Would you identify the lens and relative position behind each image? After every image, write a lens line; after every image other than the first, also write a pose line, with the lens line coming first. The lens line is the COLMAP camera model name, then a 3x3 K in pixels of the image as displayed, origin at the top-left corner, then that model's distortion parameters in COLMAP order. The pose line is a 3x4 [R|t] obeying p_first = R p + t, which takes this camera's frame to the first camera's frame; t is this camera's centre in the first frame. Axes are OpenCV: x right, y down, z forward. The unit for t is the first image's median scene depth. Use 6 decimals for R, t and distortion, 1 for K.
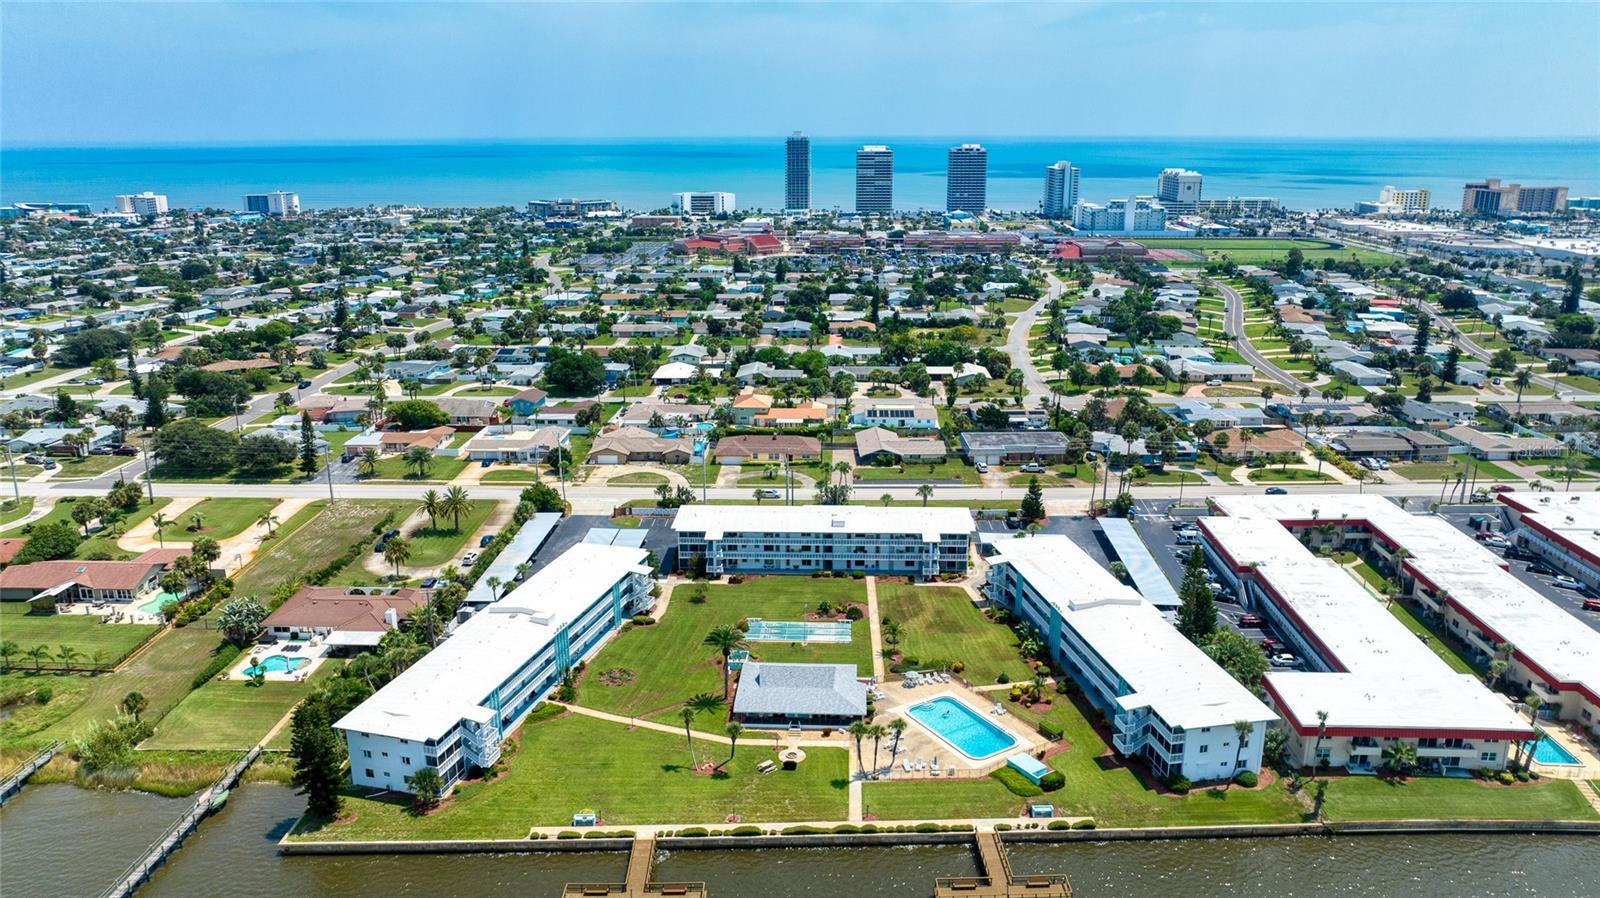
lens RADIAL K [[1109.9, 0, 800.0], [0, 1109.9, 449.0], [0, 0, 1]] dist [-0.019840, -0.000287]
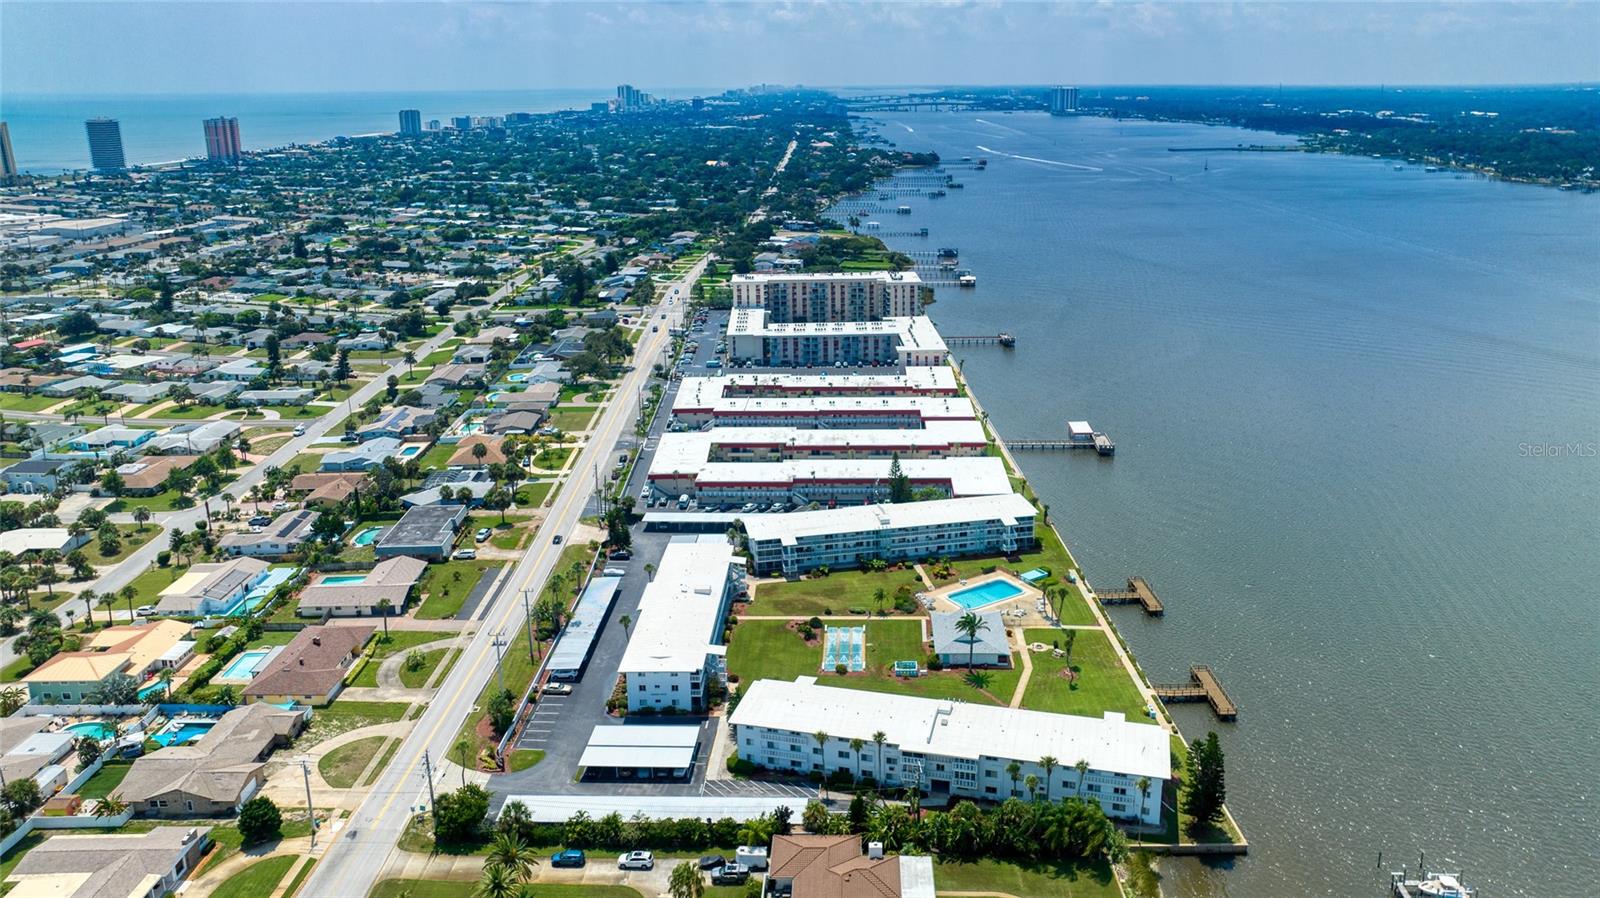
lens RADIAL K [[1109.9, 0, 800.0], [0, 1109.9, 449.0], [0, 0, 1]] dist [-0.019840, -0.000287]
pose [[0.006288, -0.308940, 0.951061, -0.926243], [0.291360, 0.910380, 0.293799, -0.339854], [-0.956593, 0.275254, 0.095738, 0.763668]]
